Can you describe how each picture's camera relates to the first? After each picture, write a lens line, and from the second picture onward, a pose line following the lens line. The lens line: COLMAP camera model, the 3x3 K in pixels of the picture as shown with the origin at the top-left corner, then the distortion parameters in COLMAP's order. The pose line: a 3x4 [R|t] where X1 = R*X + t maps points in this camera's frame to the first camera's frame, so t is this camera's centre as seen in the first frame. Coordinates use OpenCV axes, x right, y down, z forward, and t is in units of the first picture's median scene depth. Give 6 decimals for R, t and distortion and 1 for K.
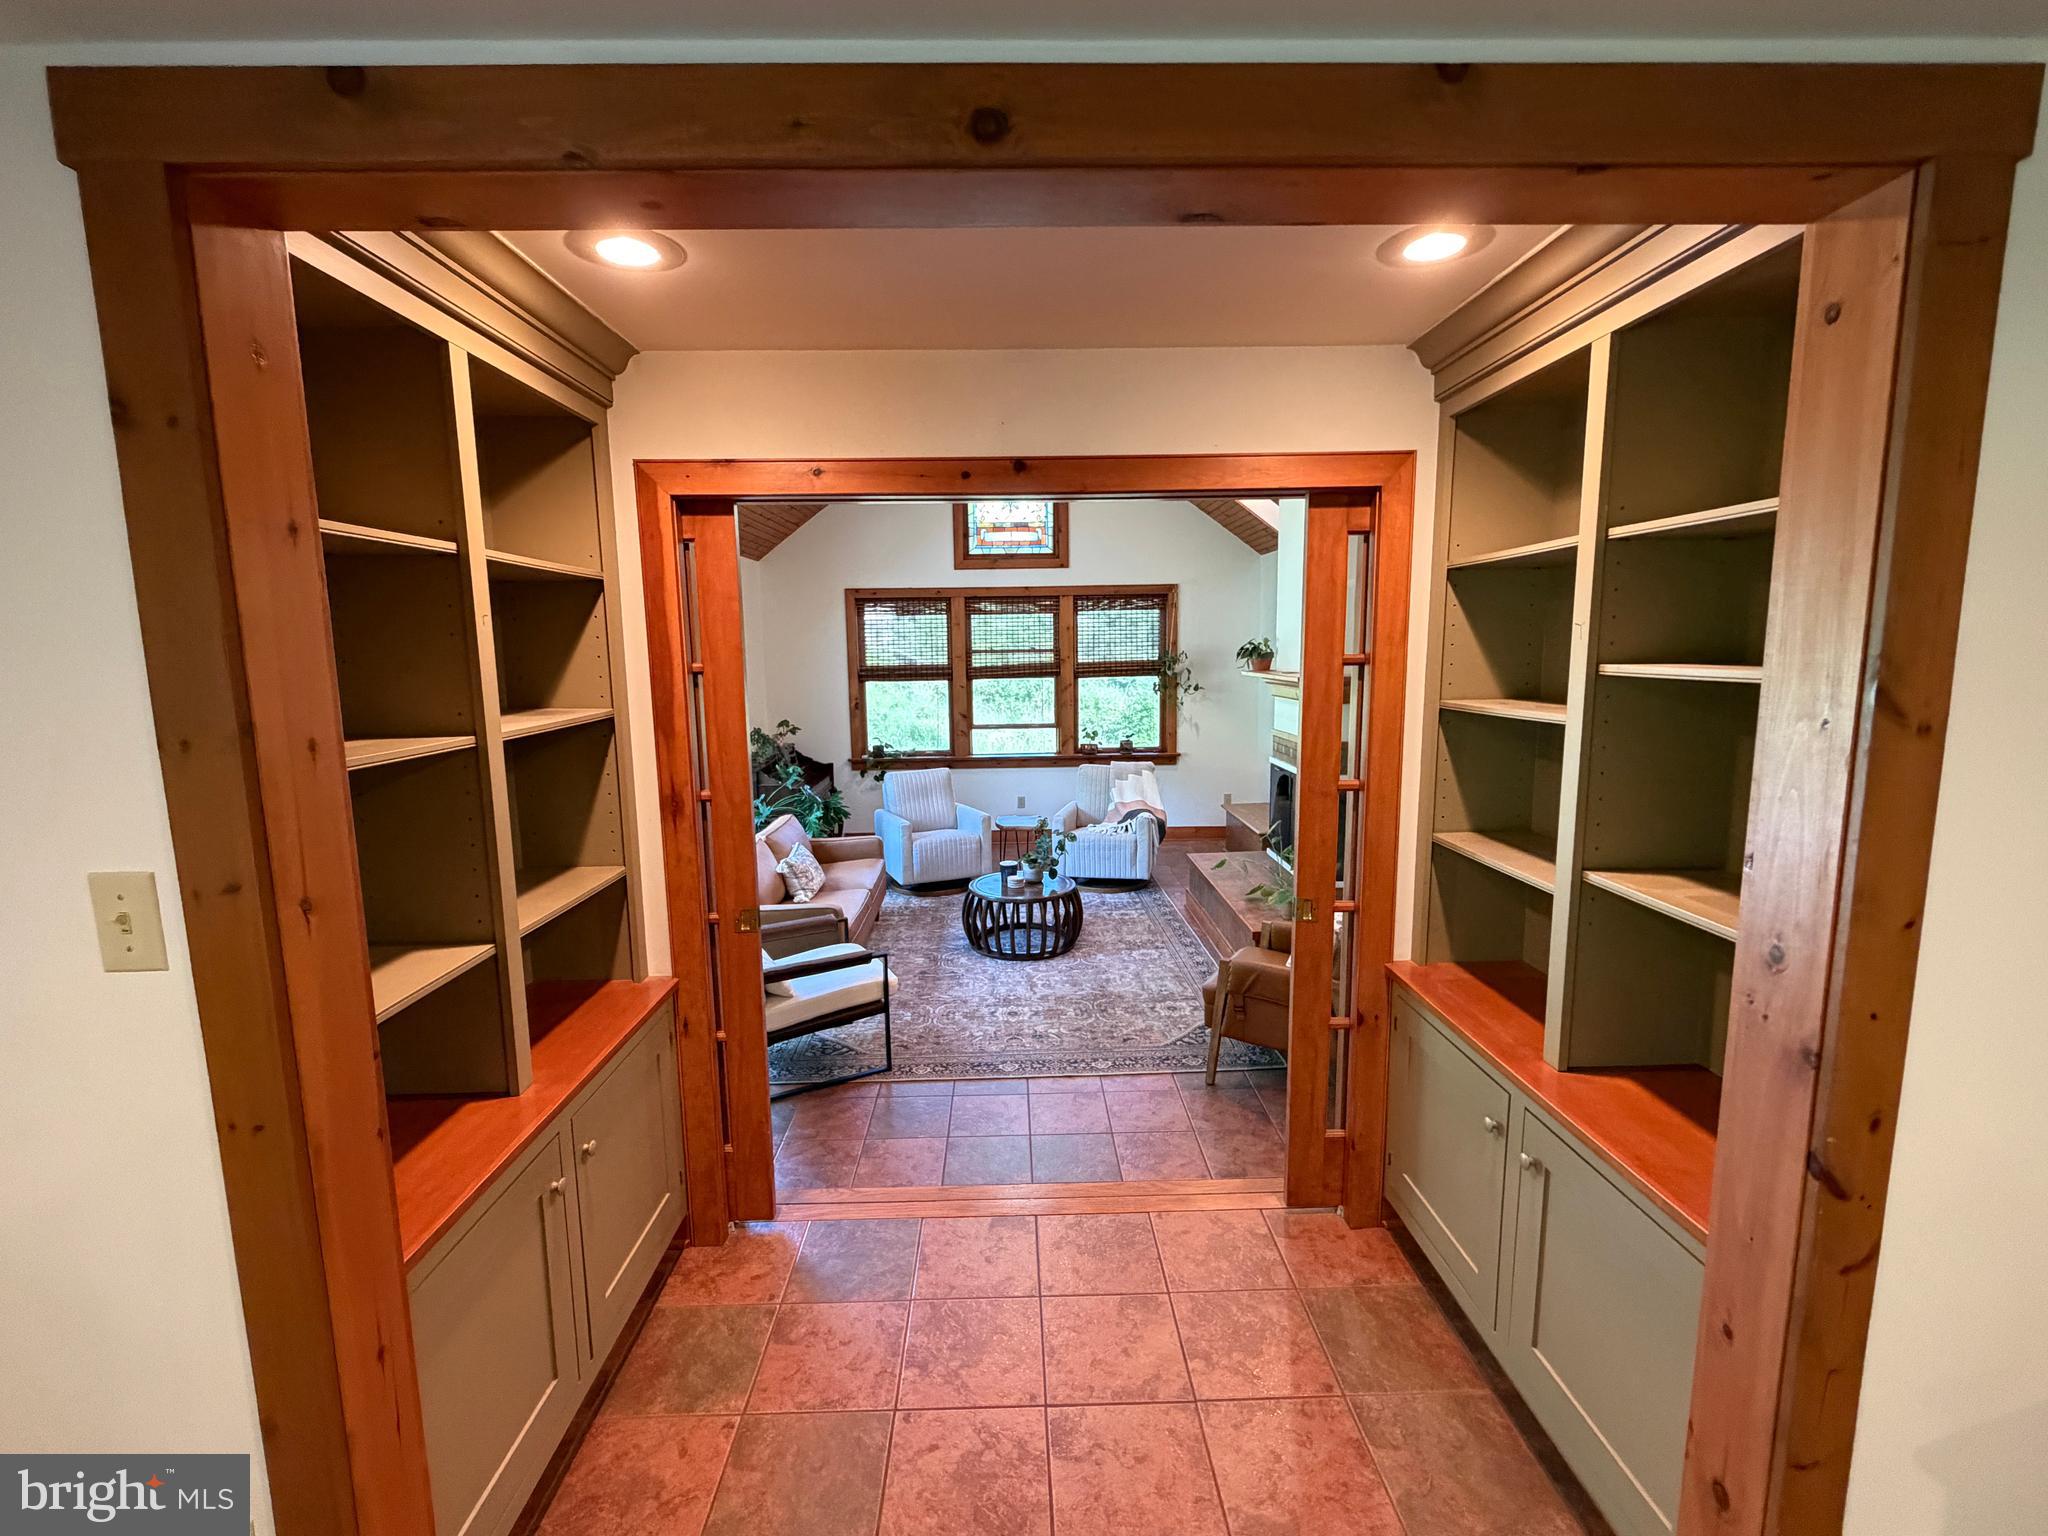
lens RADIAL K [[893.8, 0, 1024.0], [0, 893.8, 768.0], [0, 0, 1]] dist [0.001745, 0.000660]
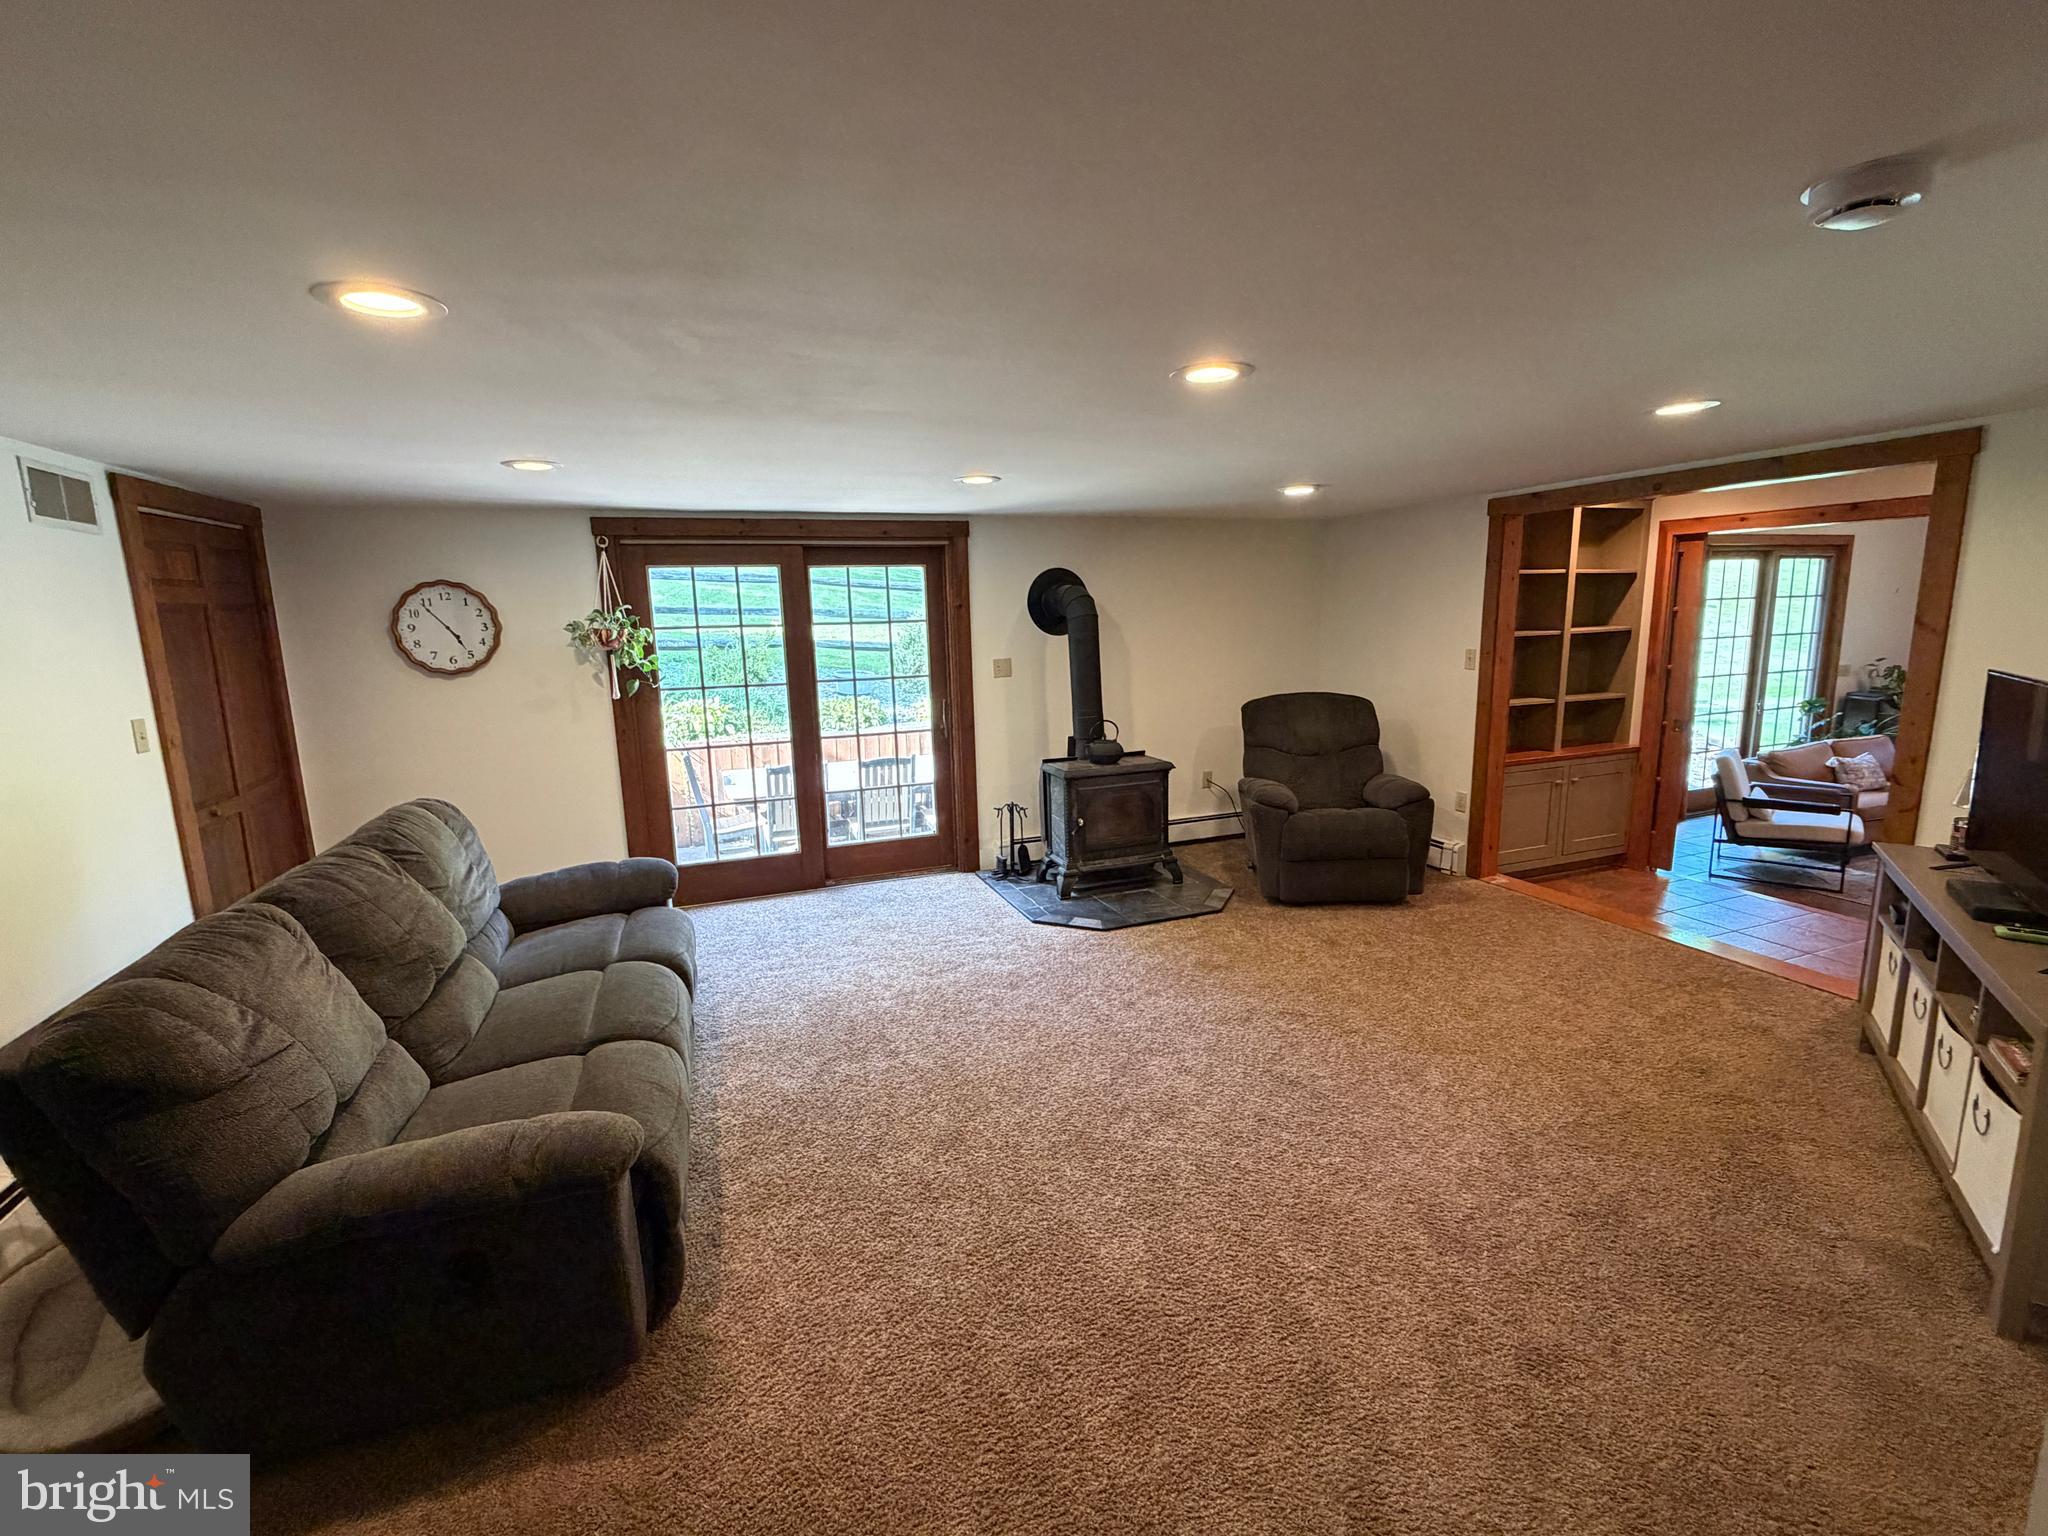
lens RADIAL K [[893.8, 0, 1024.0], [0, 893.8, 768.0], [0, 0, 1]] dist [0.001745, 0.000660]
pose [[0.338437, 0.166845, -0.926080, 1.301652], [-0.110387, 0.984400, 0.137011, 0.161537], [0.934492, 0.055857, 0.351575, -1.377377]]
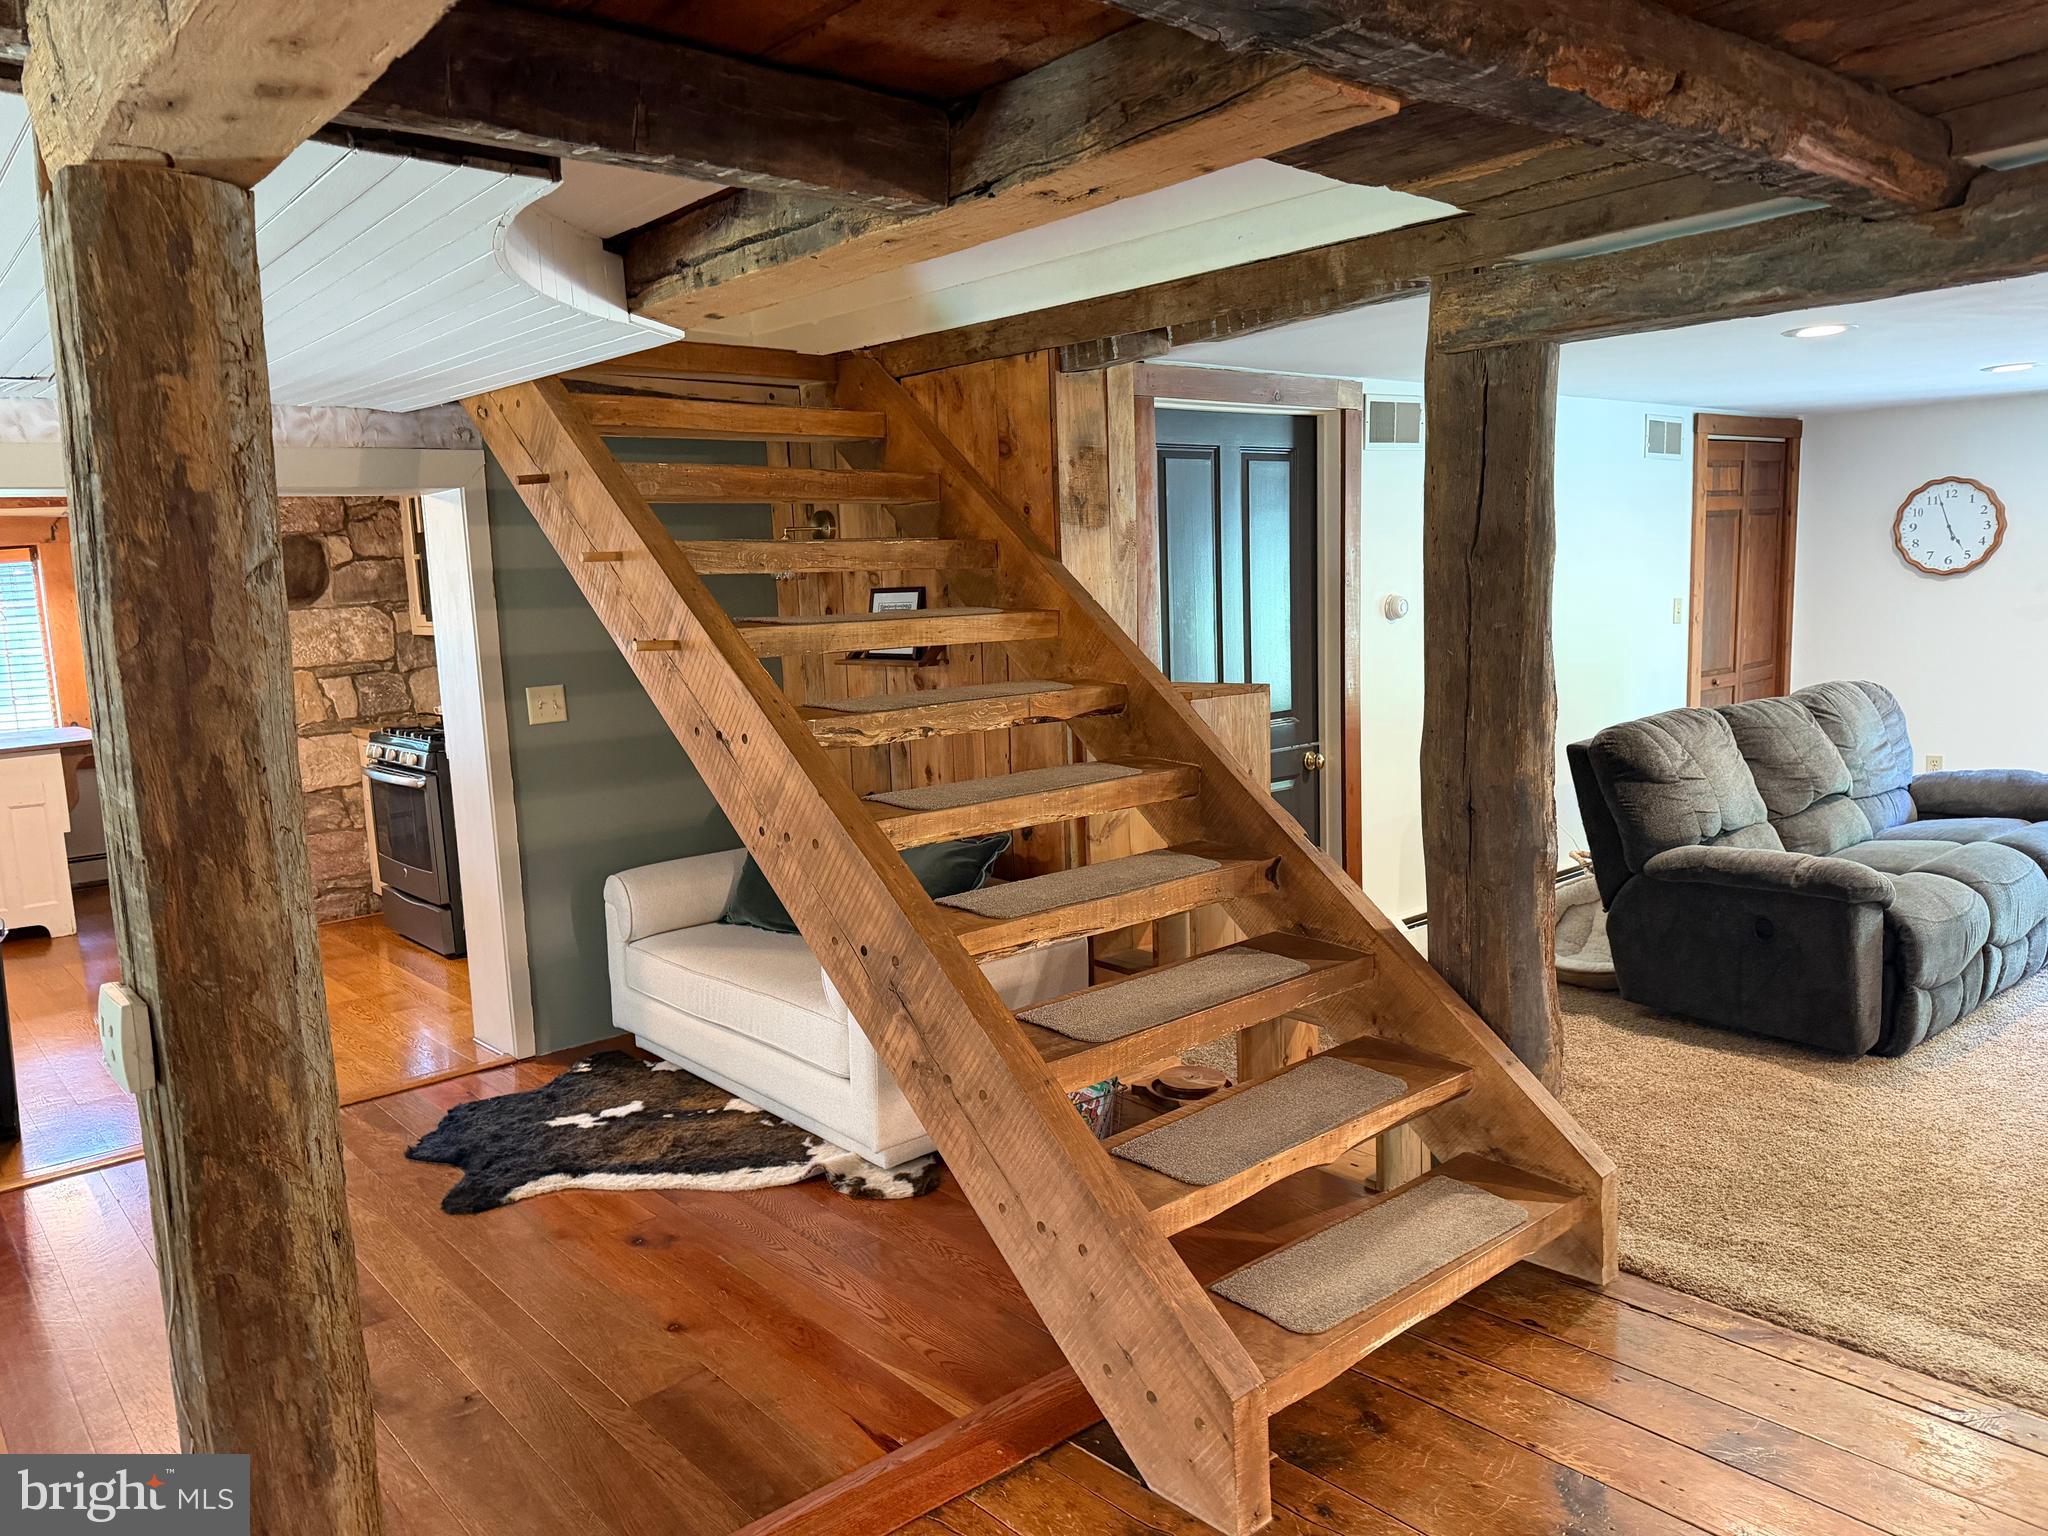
lens RADIAL K [[1450.3, 0, 1017.0], [0, 1450.3, 776.2], [0, 0, 1]] dist [-0.000868, -0.003580]
pose [[-0.770552, 0.130076, -0.623963, 2.543979], [-0.040970, 0.966822, 0.252146, 0.083443], [0.636059, 0.219856, -0.739657, -0.730522]]
